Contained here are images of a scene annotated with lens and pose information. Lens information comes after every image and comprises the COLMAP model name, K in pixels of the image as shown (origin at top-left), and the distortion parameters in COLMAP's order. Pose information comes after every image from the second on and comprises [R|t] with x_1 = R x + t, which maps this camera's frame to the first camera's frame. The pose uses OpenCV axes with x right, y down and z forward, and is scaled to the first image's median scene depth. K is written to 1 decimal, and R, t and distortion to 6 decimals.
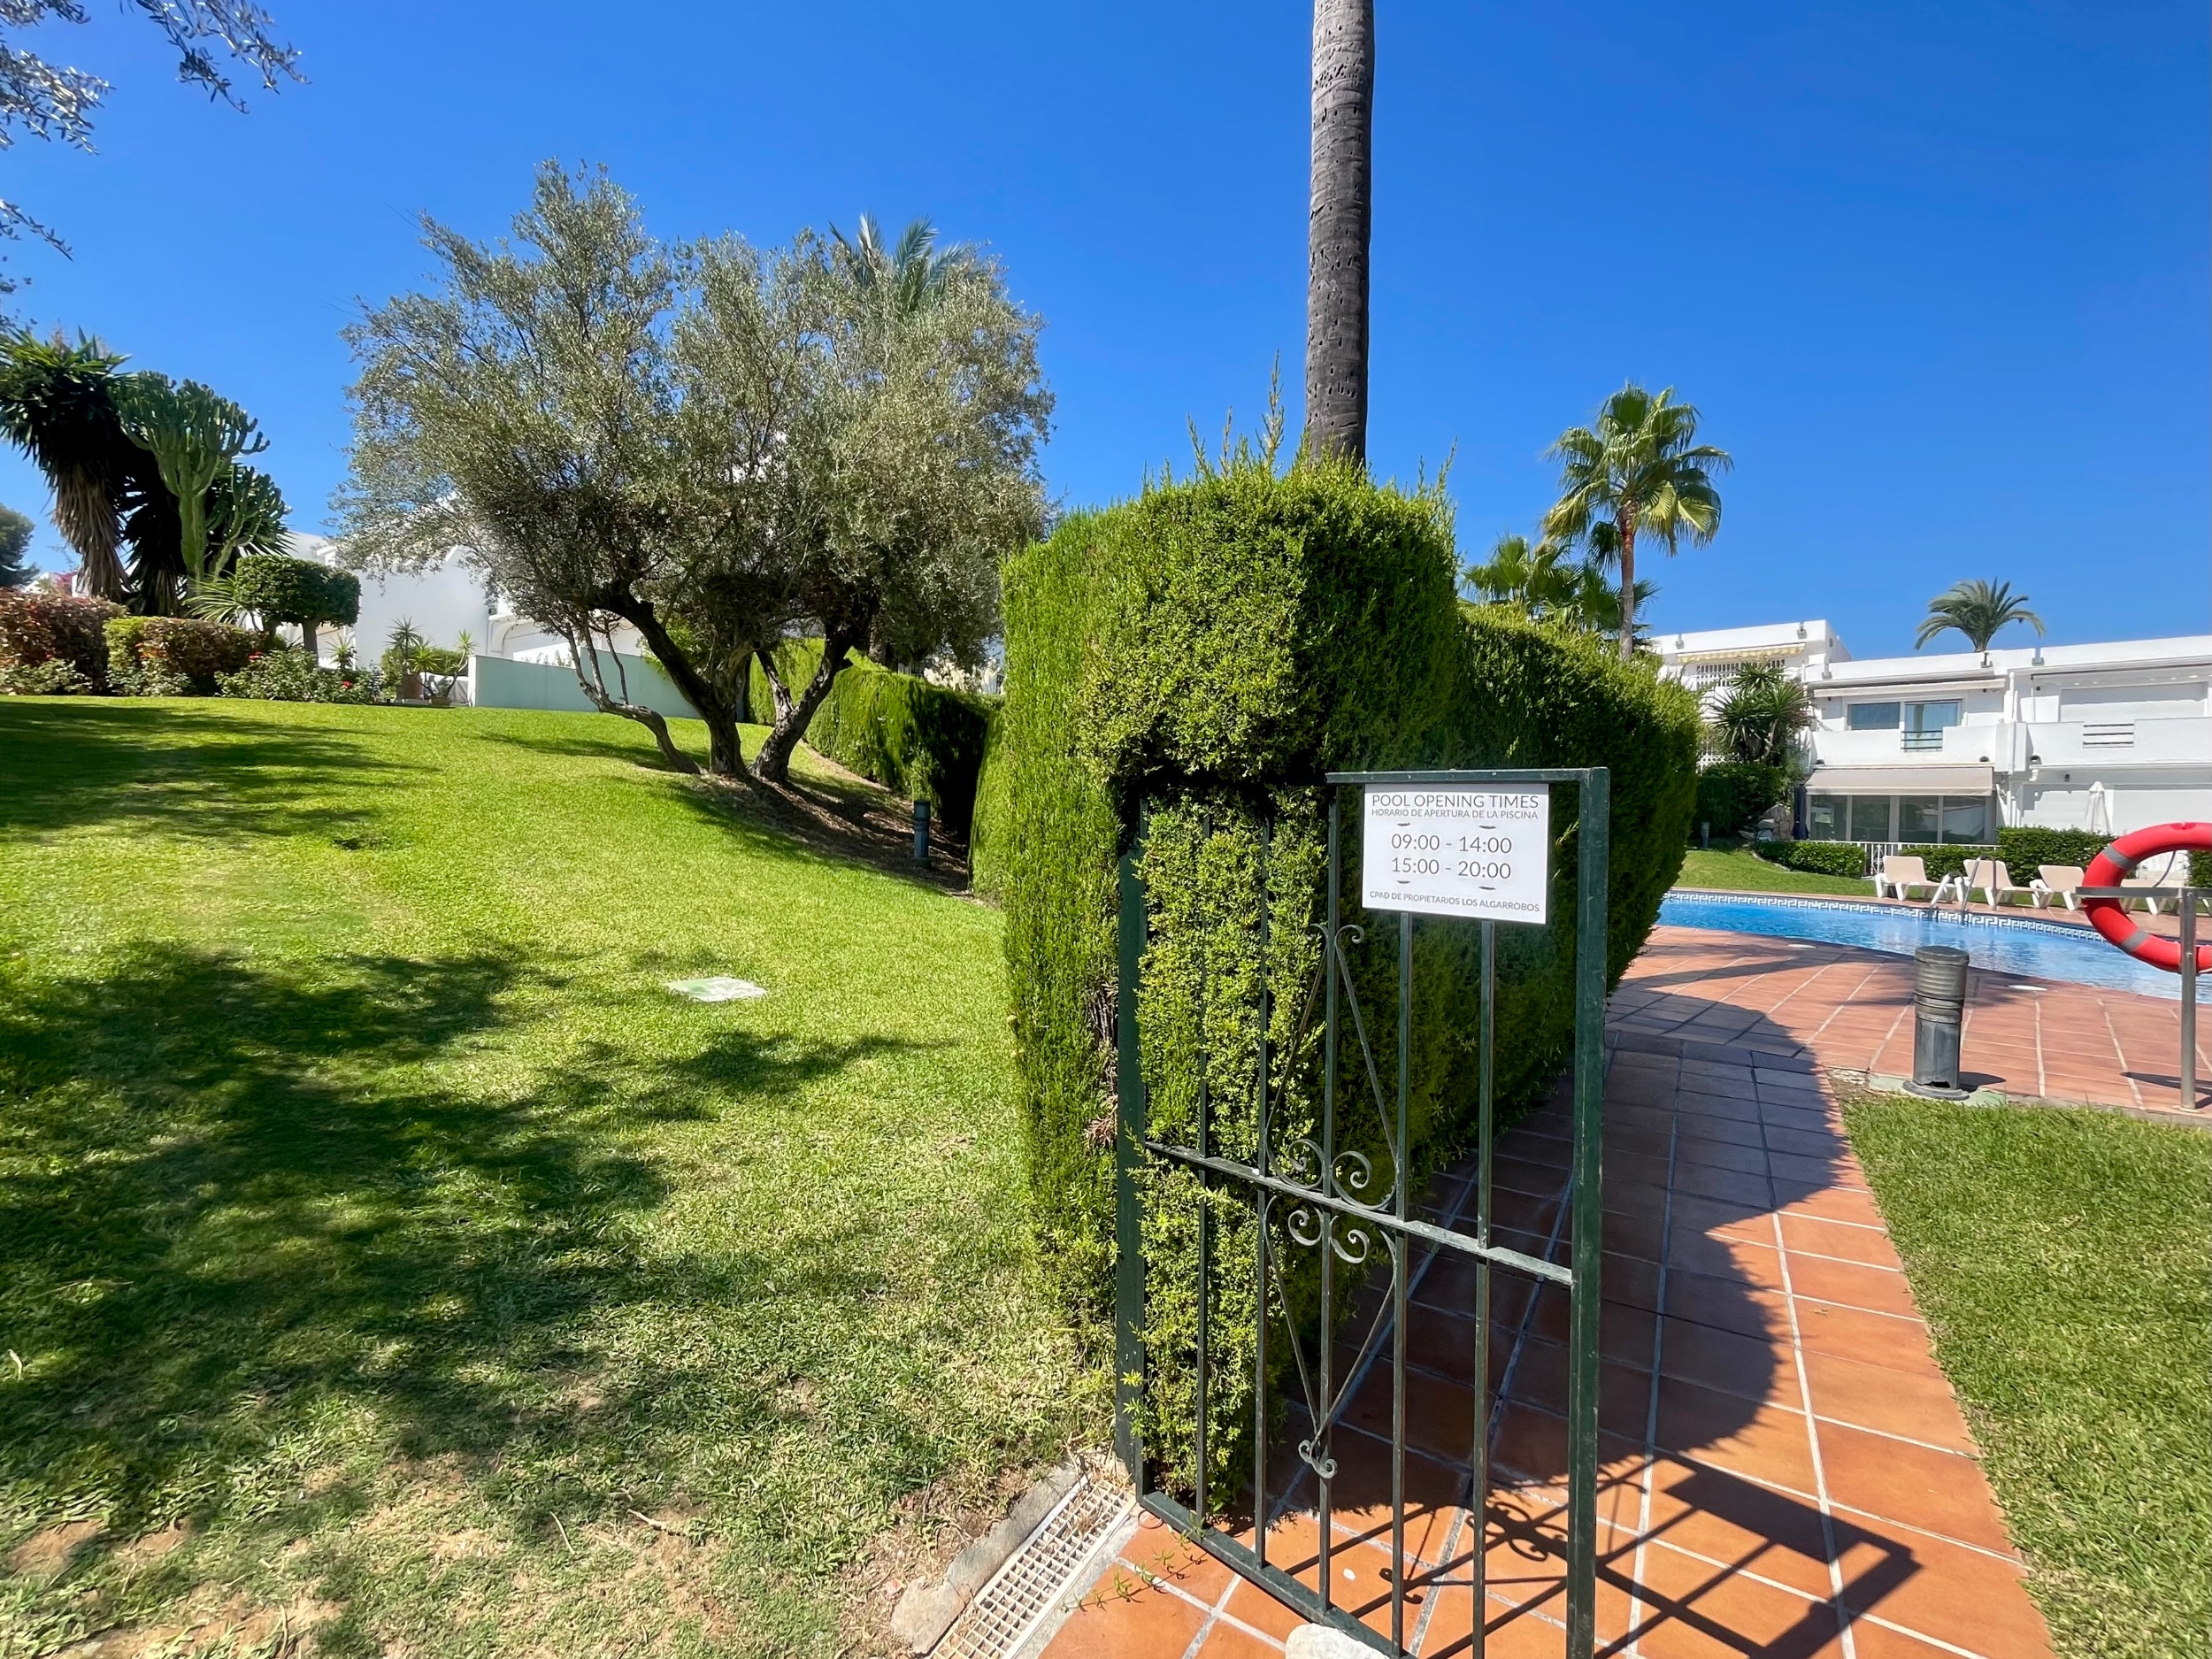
lens RADIAL K [[956.1, 0, 1110.0], [0, 956.1, 841.2], [0, 0, 1]] dist [0.001597, 0.000466]
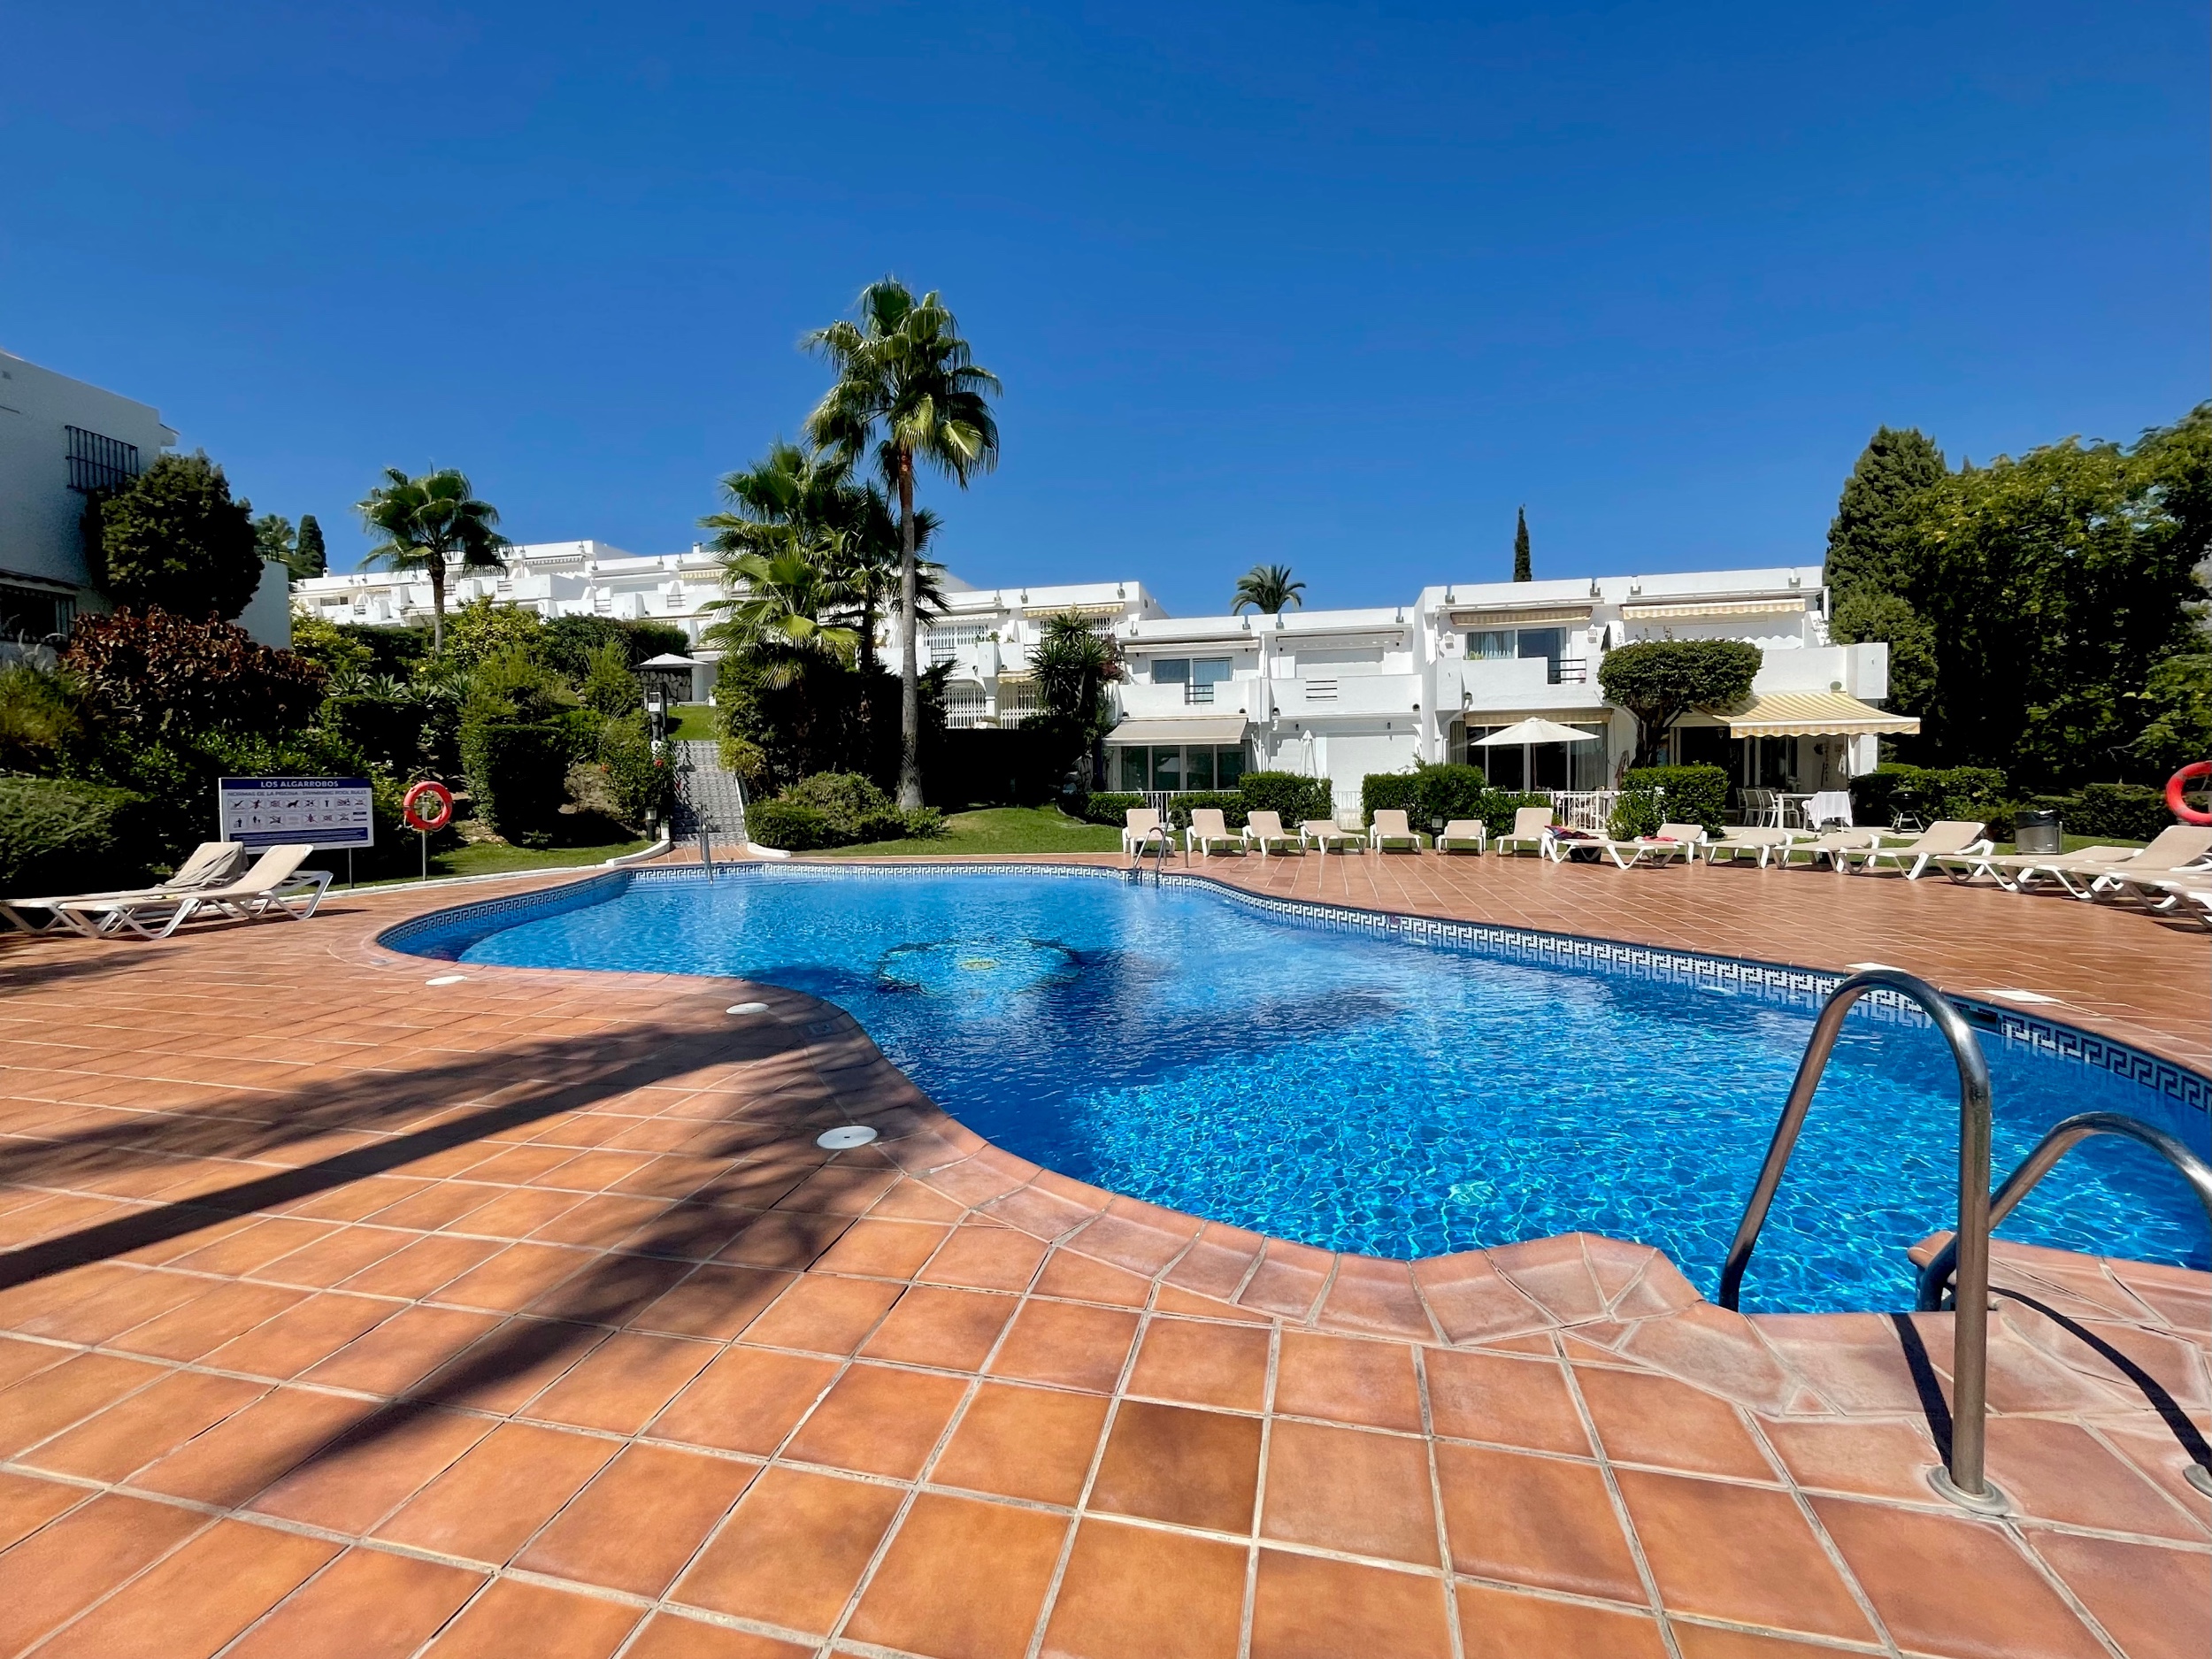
lens RADIAL K [[904.6, 0, 1106.0], [0, 904.6, 829.5], [0, 0, 1]] dist [0.010198, 0.000192]
pose [[0.870062, -0.064575, 0.488694, 0.250761], [0.045327, 0.997663, 0.051129, -0.009213], [-0.490853, -0.022335, 0.870956, 0.158503]]
